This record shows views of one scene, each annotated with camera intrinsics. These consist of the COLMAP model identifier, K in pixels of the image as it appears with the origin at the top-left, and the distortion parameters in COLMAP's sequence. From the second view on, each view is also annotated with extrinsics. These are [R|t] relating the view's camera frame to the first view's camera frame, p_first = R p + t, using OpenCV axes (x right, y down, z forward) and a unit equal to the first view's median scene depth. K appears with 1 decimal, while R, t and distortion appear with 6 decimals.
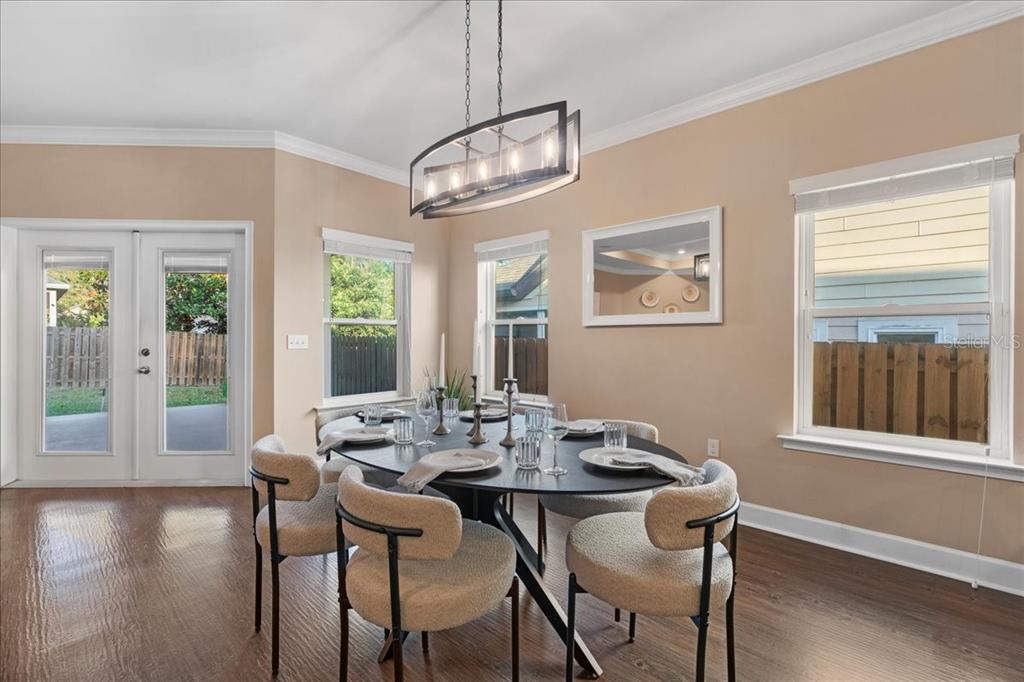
lens RADIAL K [[462.0, 0, 512.5], [0, 462.0, 338.3], [0, 0, 1]] dist [-0.004904, 0.000499]
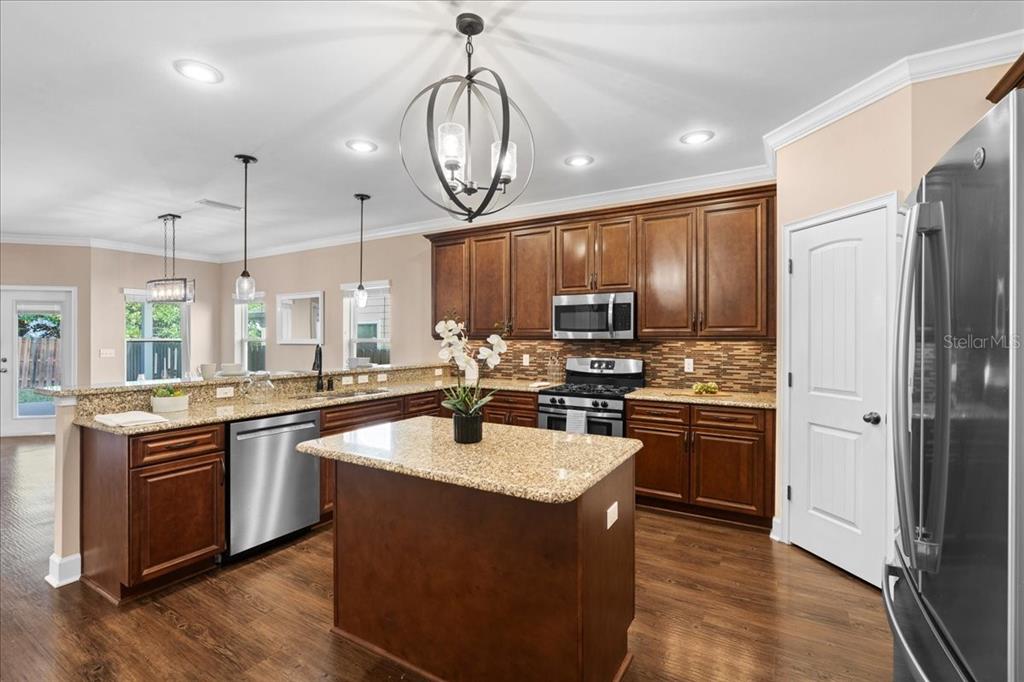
lens RADIAL K [[462.0, 0, 512.5], [0, 462.0, 338.3], [0, 0, 1]] dist [-0.004904, 0.000499]
pose [[0.977807, -0.002070, 0.209496, 0.696288], [0.001038, 0.999987, 0.005035, -0.057203], [-0.209504, -0.004705, 0.977797, -1.070422]]
